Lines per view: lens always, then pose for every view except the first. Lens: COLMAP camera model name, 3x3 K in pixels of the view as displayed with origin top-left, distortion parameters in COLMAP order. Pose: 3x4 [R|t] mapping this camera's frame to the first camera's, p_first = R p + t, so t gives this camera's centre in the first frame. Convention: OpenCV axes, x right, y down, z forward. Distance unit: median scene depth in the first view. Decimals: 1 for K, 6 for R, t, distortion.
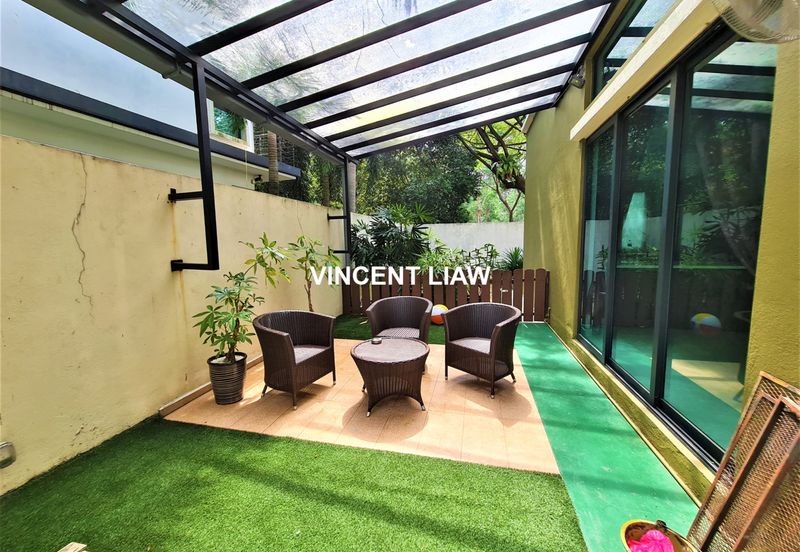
lens RADIAL K [[328.3, 0, 400.0], [0, 328.3, 276.0], [0, 0, 1]] dist [-0.002629, -0.000001]
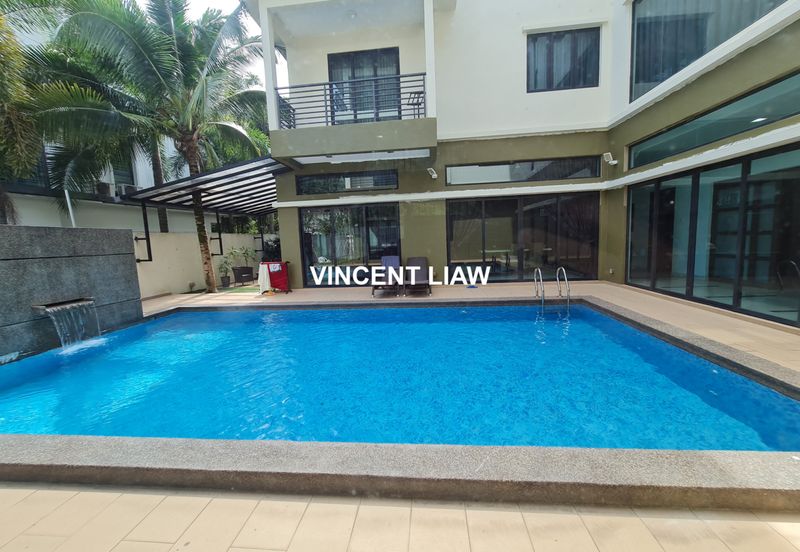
lens RADIAL K [[328.3, 0, 400.0], [0, 328.3, 276.0], [0, 0, 1]] dist [-0.002629, -0.000001]
pose [[0.987459, -0.044201, 0.151563, 0.256552], [0.045620, 0.998941, -0.005898, 0.091467], [-0.151142, 0.012739, 0.988430, -0.856242]]
